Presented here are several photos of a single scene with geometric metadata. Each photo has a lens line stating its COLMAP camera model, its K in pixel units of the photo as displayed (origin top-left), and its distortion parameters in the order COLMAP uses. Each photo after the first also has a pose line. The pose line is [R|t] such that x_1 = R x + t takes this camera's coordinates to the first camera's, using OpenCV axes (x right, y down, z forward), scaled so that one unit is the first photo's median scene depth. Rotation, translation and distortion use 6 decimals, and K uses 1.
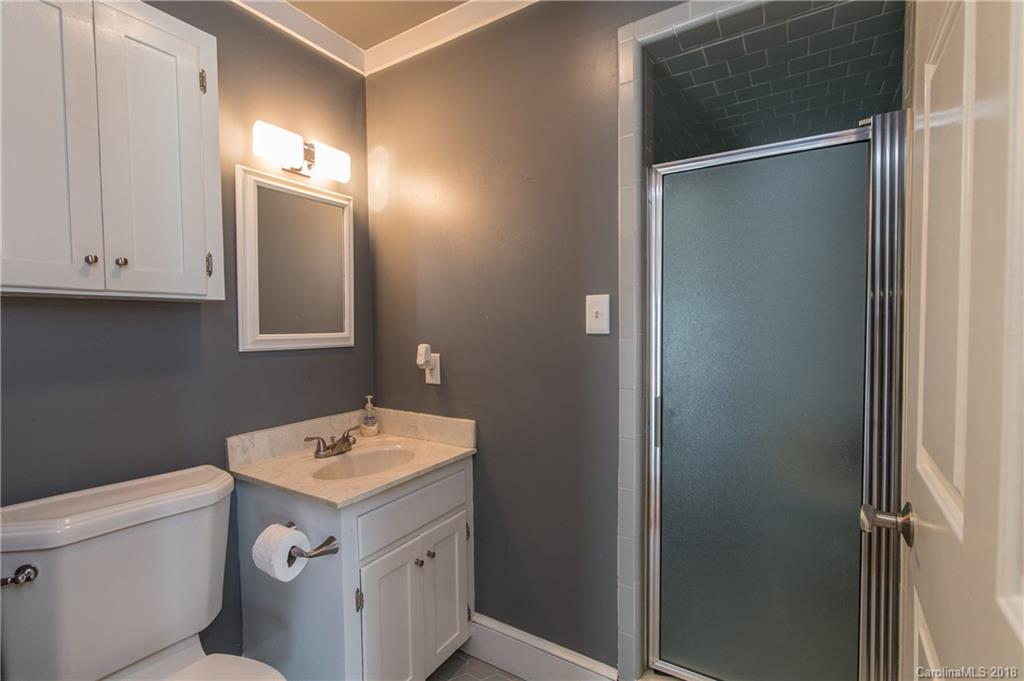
lens RADIAL K [[459.9, 0, 512.0], [0, 459.9, 340.5], [0, 0, 1]] dist [0.000986, -0.000778]
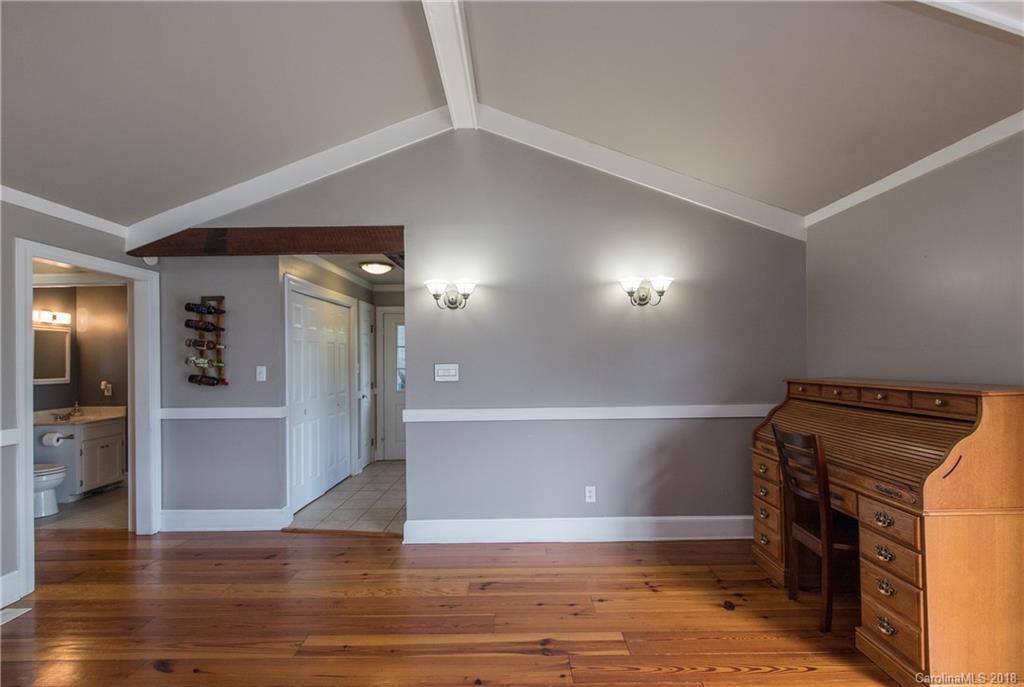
lens RADIAL K [[466.0, 0, 514.3], [0, 466.0, 356.9], [0, 0, 1]] dist [-0.003031, -0.000650]
pose [[0.849501, 0.003567, 0.527574, 0.445894], [0.020191, 0.999025, -0.039267, 0.019801], [-0.527200, 0.044009, 0.848601, -2.777727]]
